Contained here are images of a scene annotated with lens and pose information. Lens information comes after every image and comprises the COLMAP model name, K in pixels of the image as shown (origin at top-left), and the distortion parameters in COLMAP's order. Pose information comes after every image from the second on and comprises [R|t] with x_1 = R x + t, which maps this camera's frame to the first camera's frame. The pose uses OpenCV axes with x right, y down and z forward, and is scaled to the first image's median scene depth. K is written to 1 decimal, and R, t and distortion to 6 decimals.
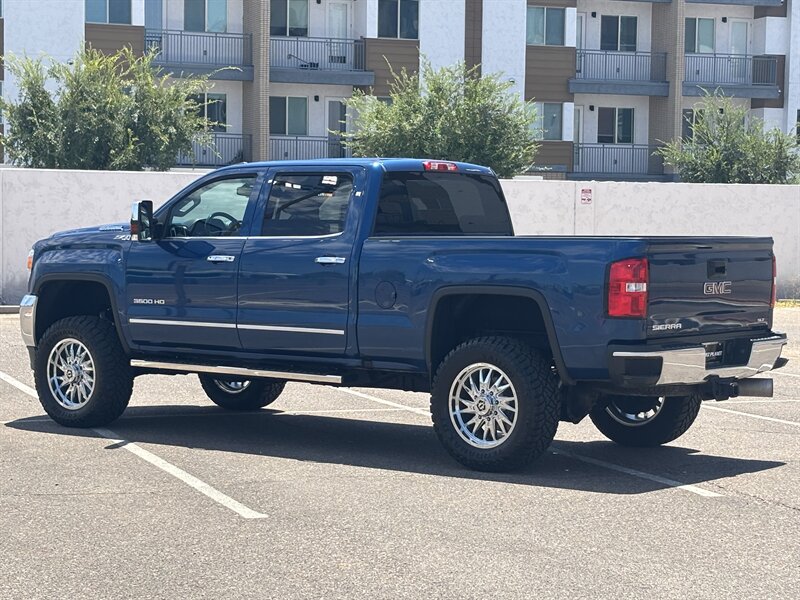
lens RADIAL K [[1841.7, 0, 392.6], [0, 1841.7, 301.2], [0, 0, 1]] dist [0.223273, 0.000000]
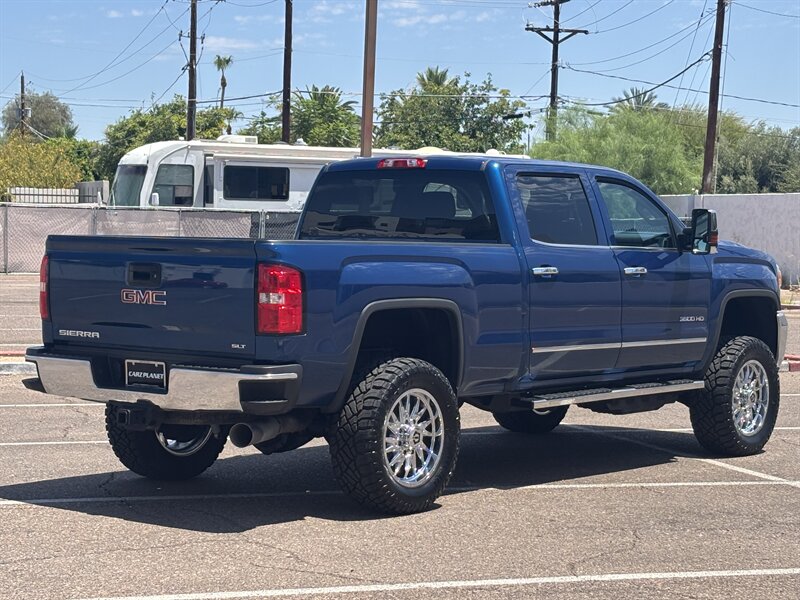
lens RADIAL K [[1841.7, 0, 395.2], [0, 1841.7, 301.3], [0, 0, 1]] dist [0.223273, 0.000000]
pose [[0.003979, 0.032683, -0.999458, 0.916601], [-0.064045, 0.997422, 0.032361, -0.035706], [0.997939, 0.063882, 0.006061, 0.997524]]
